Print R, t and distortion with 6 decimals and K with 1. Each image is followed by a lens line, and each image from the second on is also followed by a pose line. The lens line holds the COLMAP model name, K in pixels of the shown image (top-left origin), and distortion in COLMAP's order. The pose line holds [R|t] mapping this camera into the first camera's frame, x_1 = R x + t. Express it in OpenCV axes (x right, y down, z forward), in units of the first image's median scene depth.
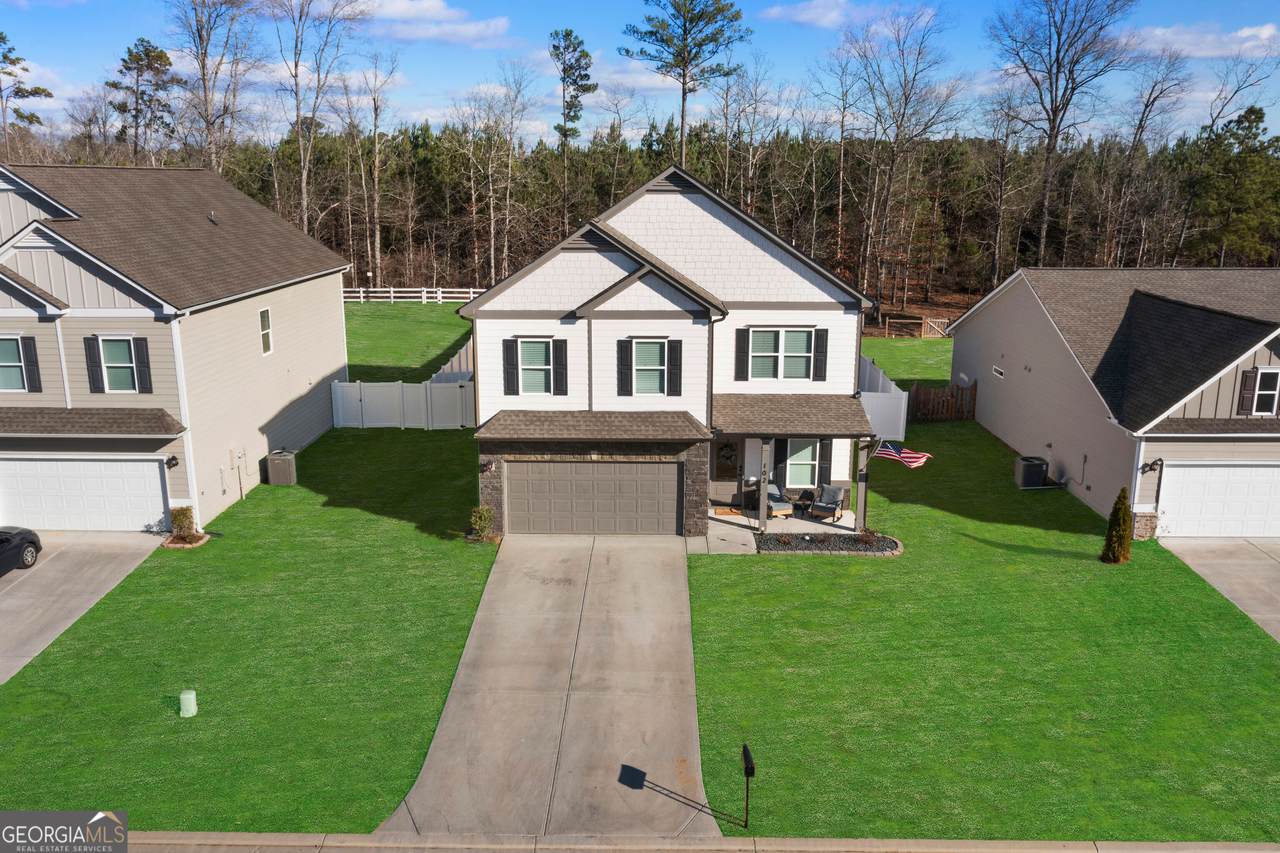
lens RADIAL K [[1013.5, 0, 640.0], [0, 1013.5, 426.5], [0, 0, 1]] dist [-0.008621, 0.002213]
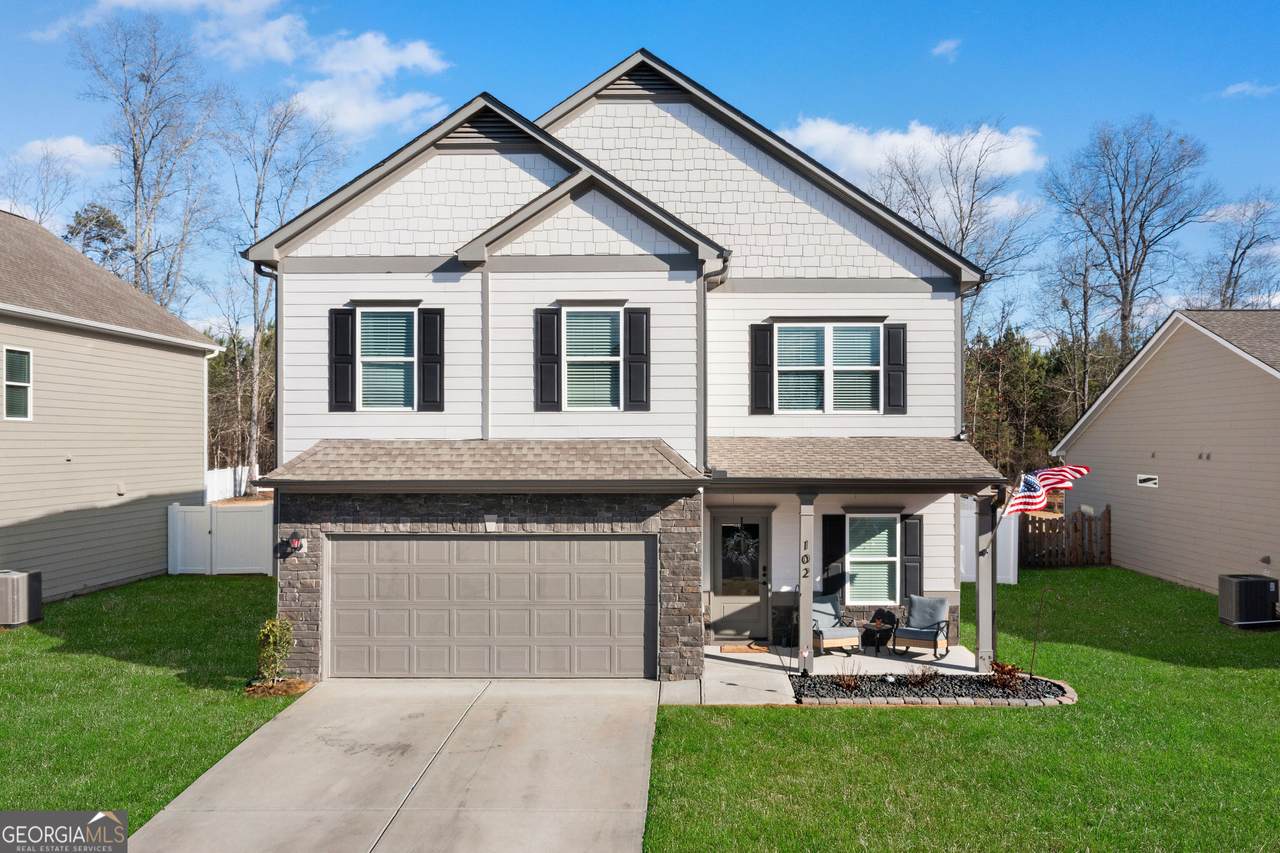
lens RADIAL K [[1035.1, 0, 687.6], [0, 1035.1, 442.5], [0, 0, 1]] dist [-0.002657, -0.002813]
pose [[0.999963, -0.003230, 0.007959, 0.055886], [0.005032, 0.971238, -0.238057, 0.119161], [-0.006961, 0.238088, 0.971219, 0.452404]]
